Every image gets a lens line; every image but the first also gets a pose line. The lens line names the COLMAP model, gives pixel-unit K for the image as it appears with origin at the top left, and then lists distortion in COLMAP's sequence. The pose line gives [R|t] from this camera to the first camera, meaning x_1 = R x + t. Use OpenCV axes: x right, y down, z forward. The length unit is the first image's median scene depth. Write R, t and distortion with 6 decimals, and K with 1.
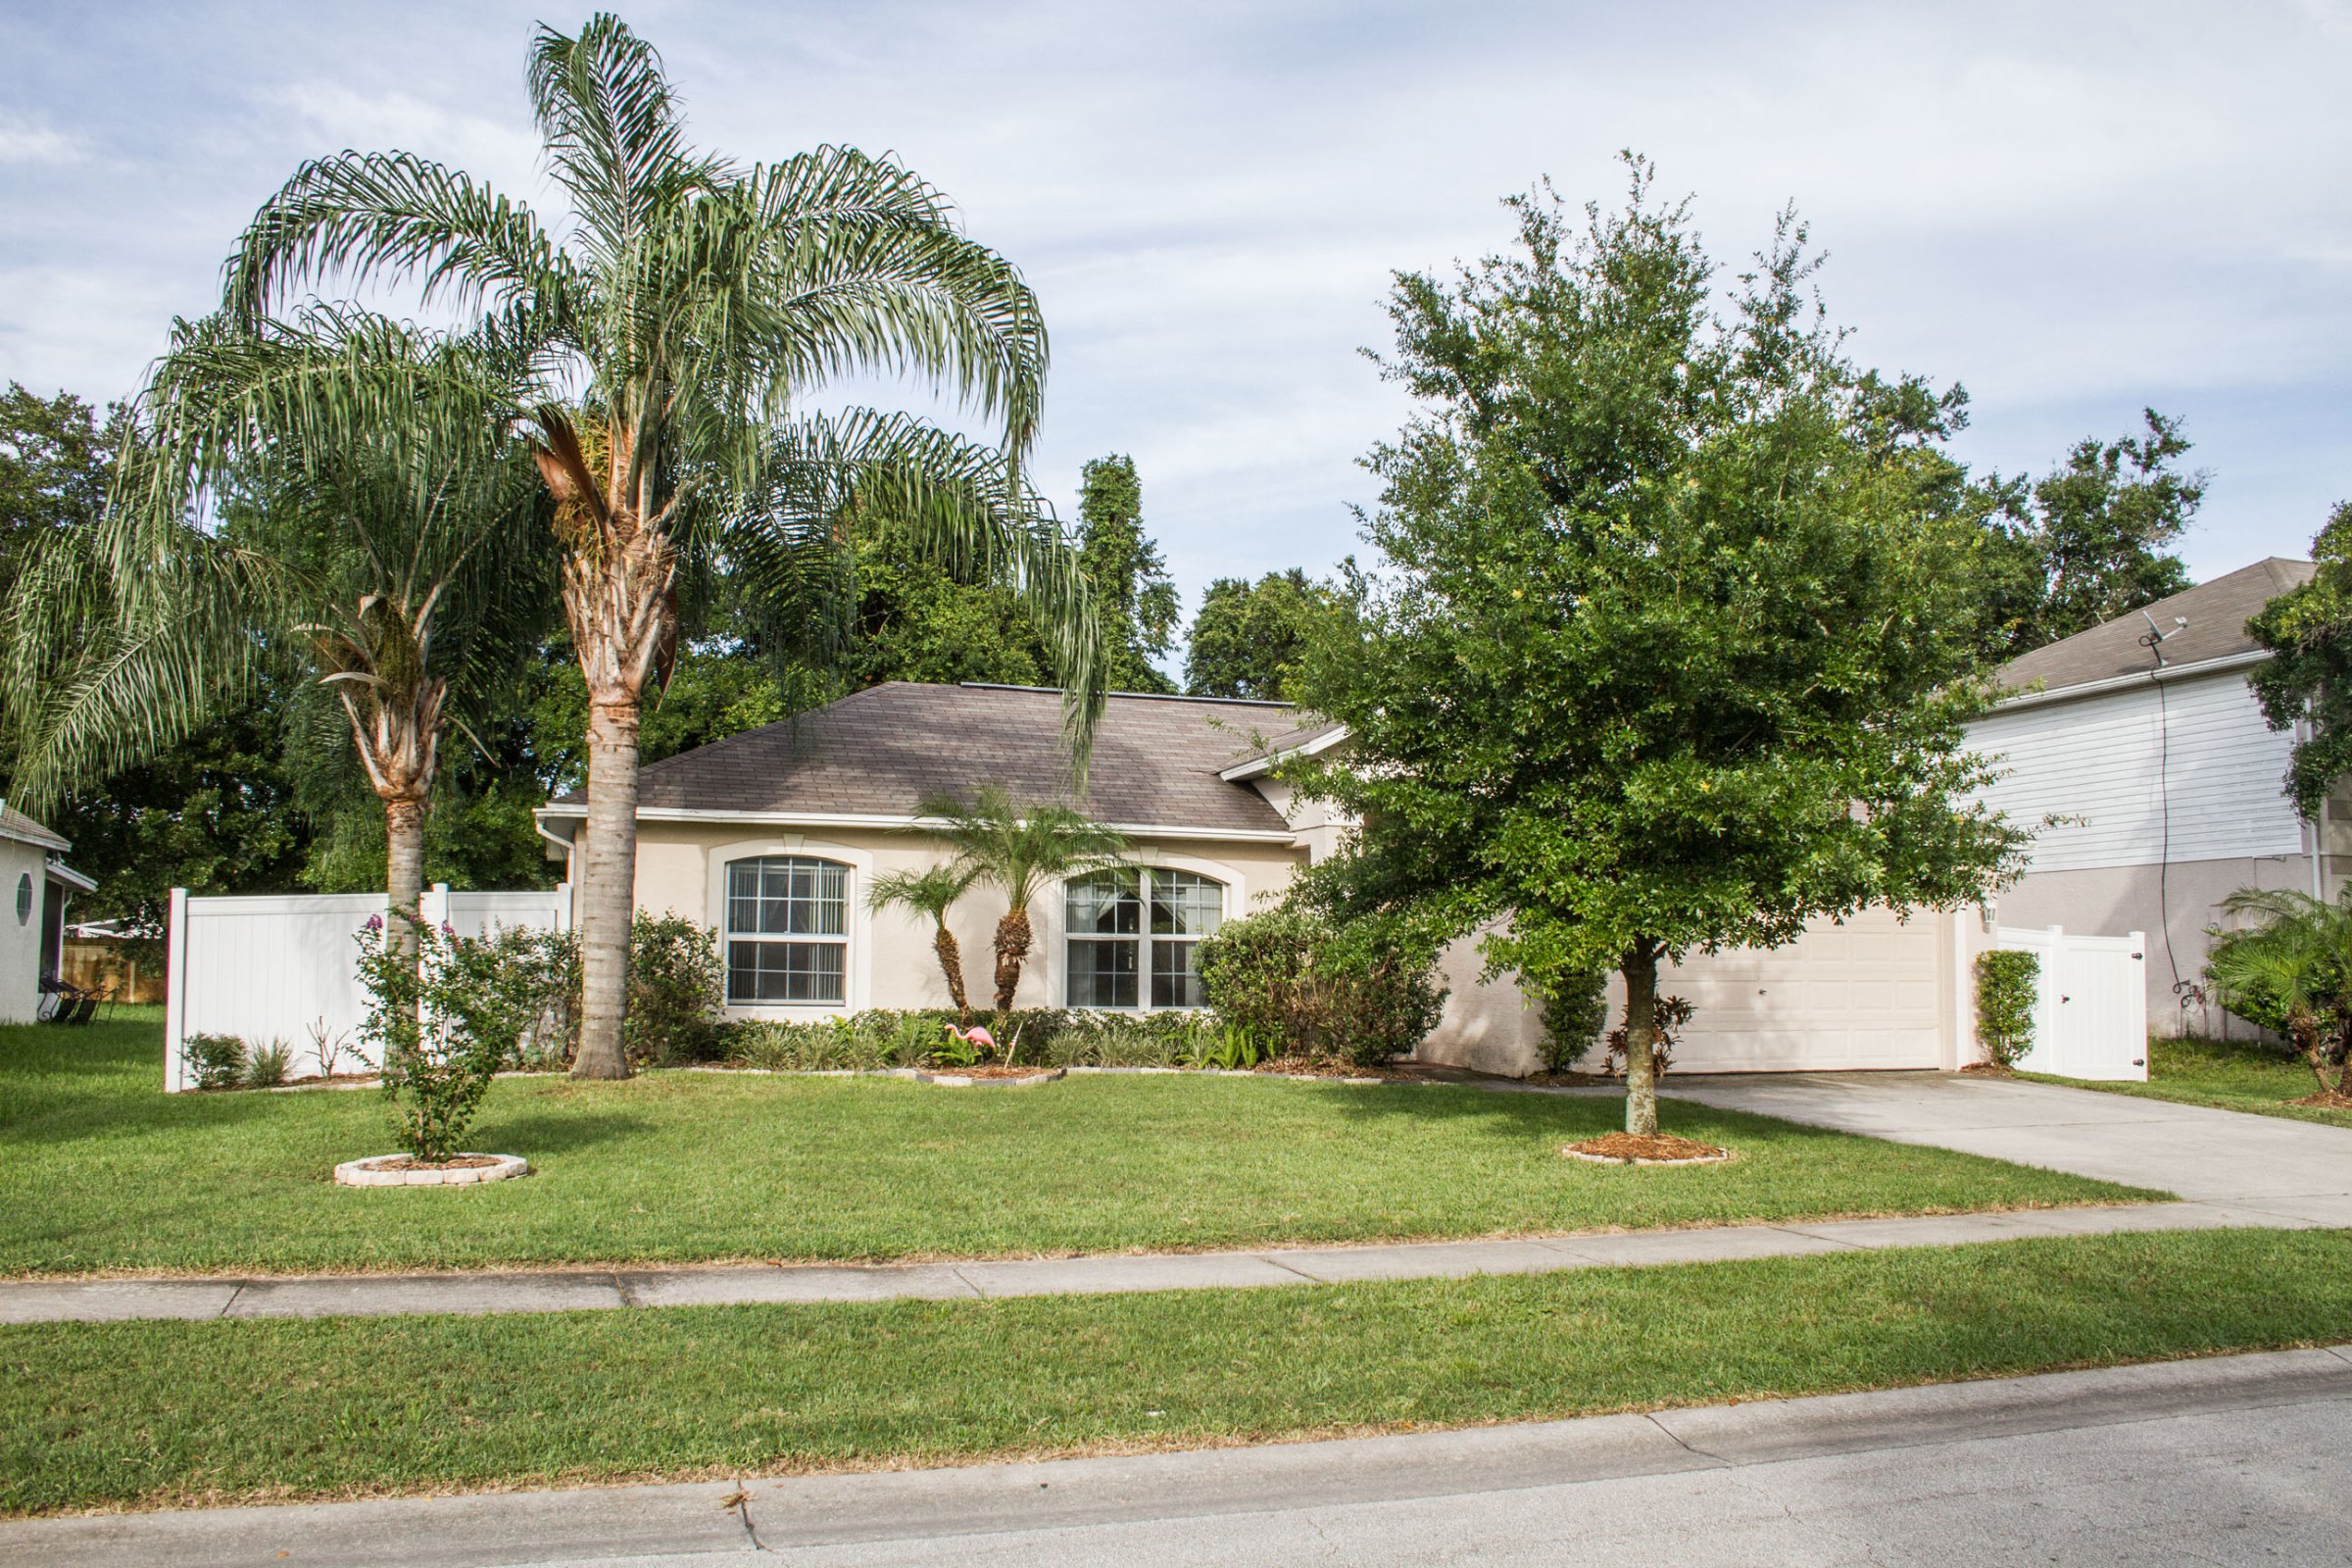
lens RADIAL K [[1941.5, 0, 1144.5], [0, 1941.5, 795.5], [0, 0, 1]] dist [-0.159327, 0.118197]
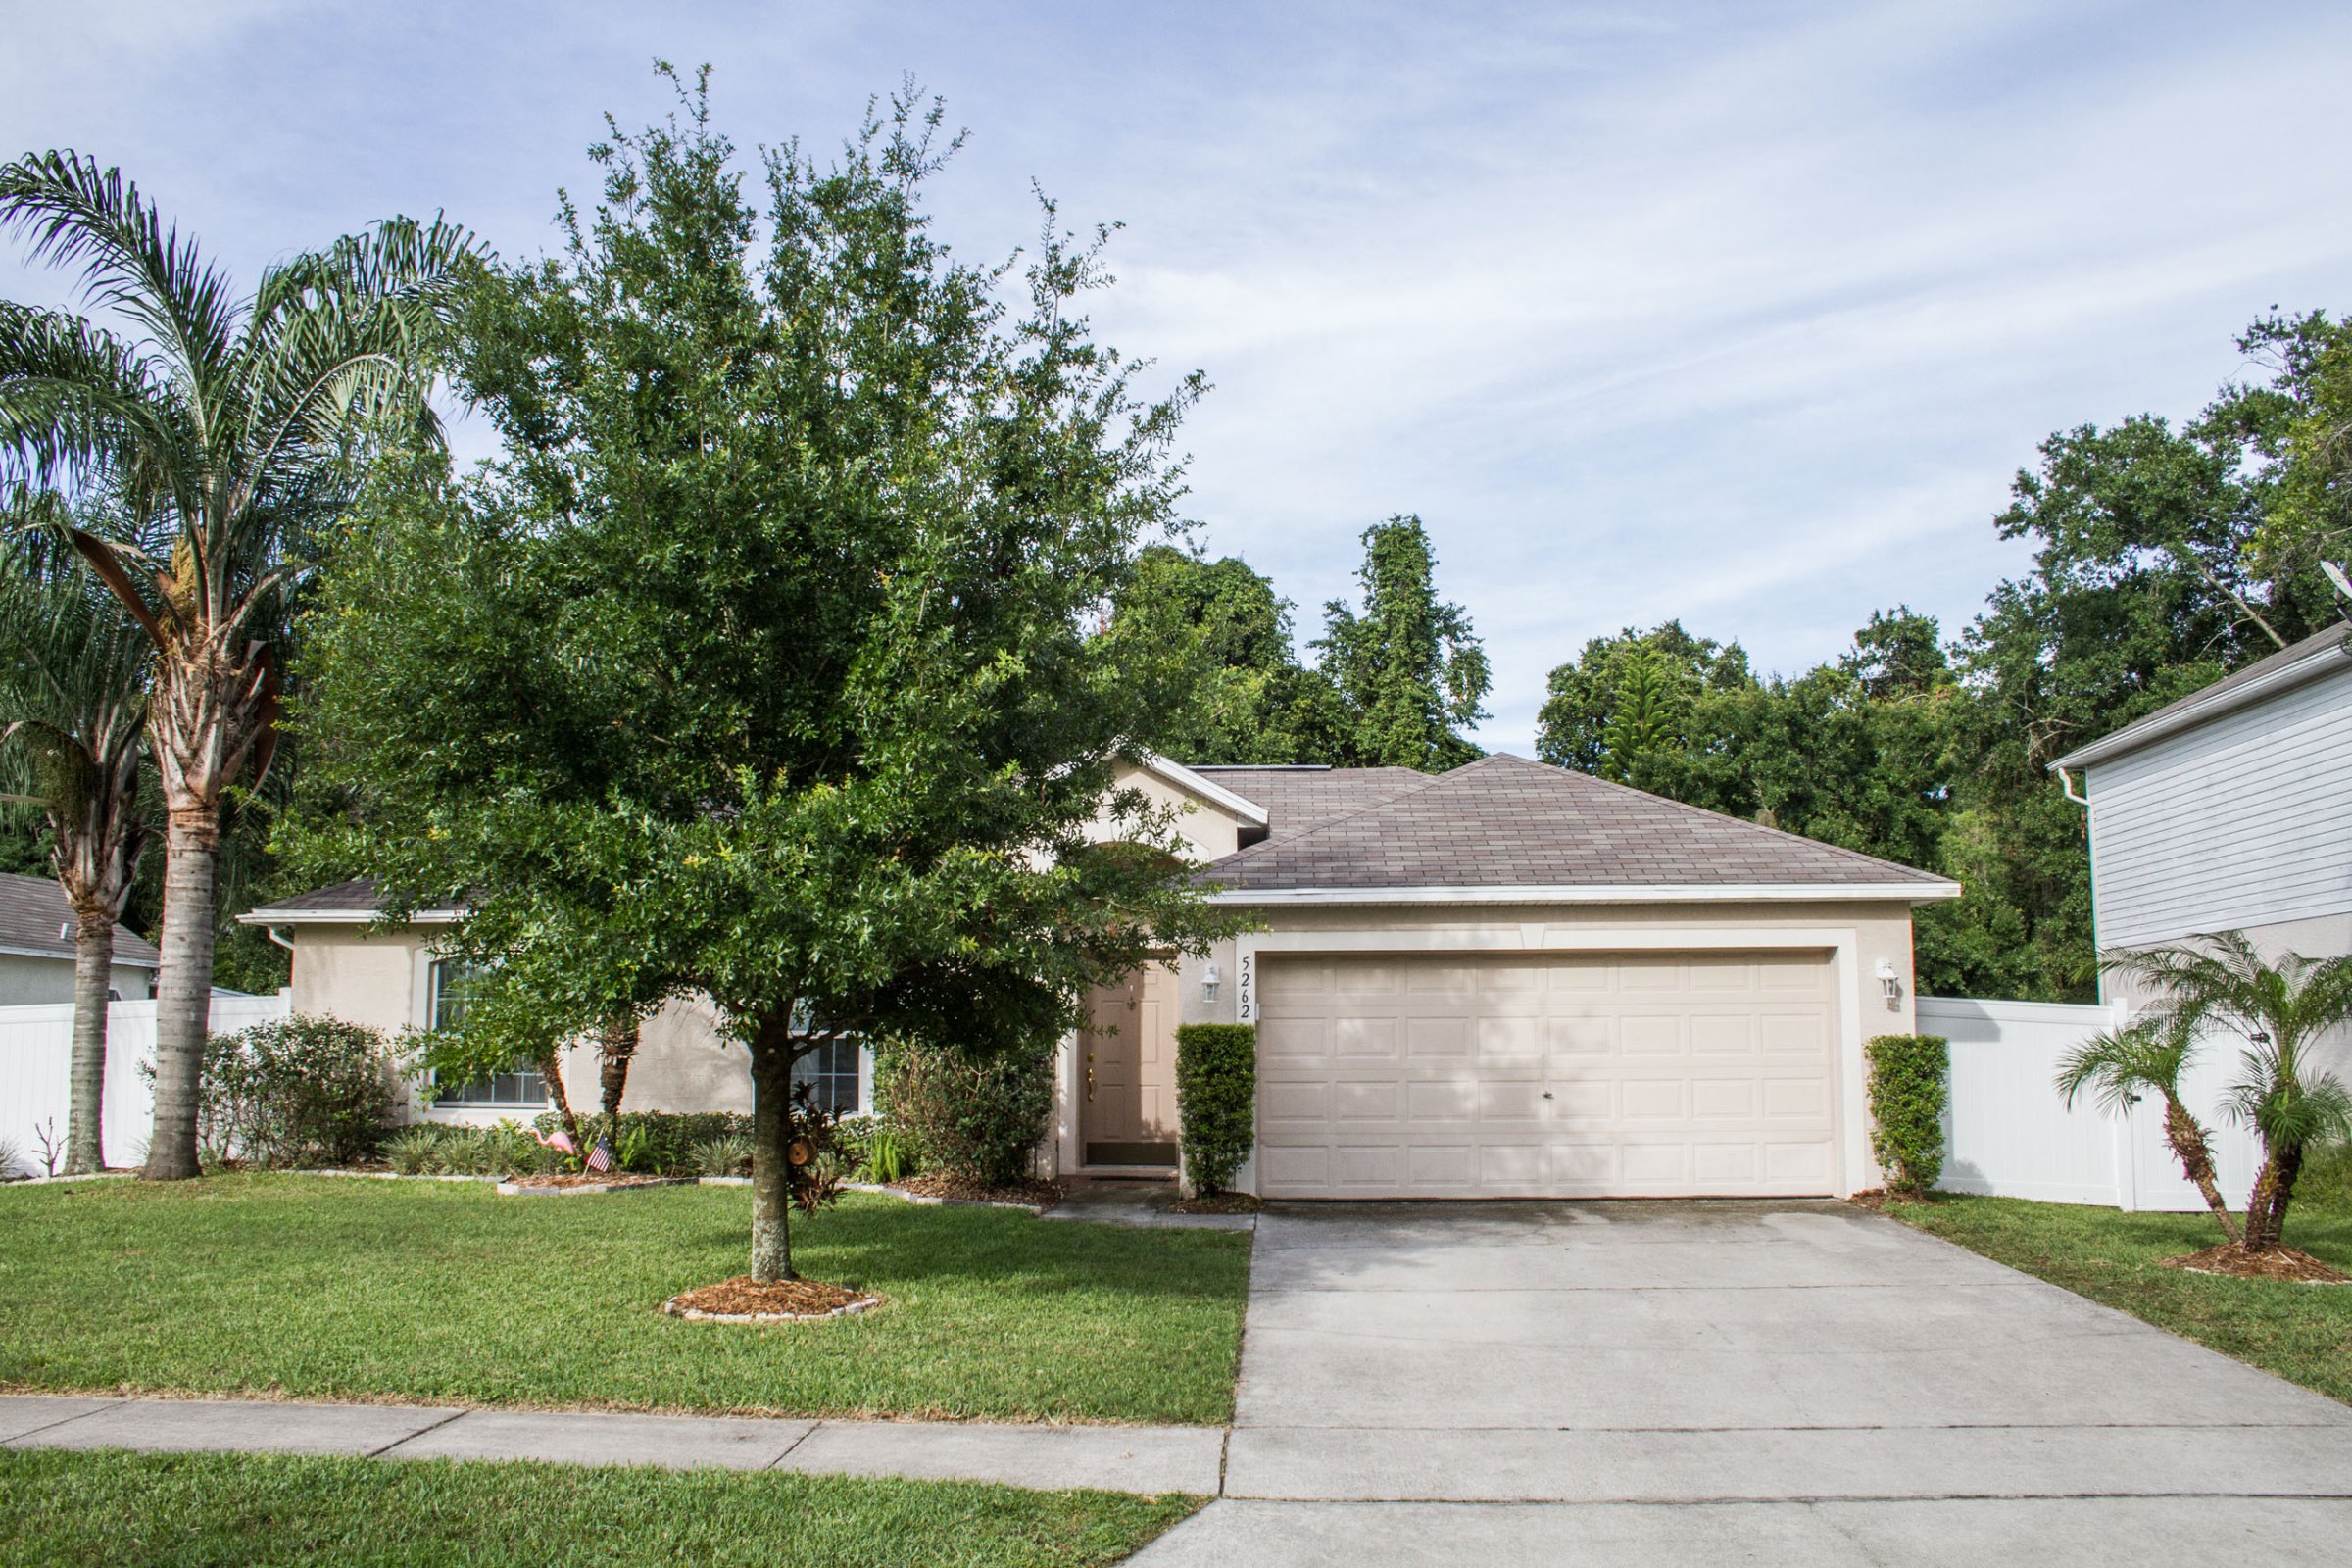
lens RADIAL K [[1941.5, 0, 1144.5], [0, 1941.5, 795.5], [0, 0, 1]] dist [-0.159327, 0.118197]
pose [[0.932778, -0.060355, -0.355361, 0.196817], [0.042233, 0.997391, -0.058541, 0.008816], [0.357967, 0.039597, 0.932894, 0.088975]]
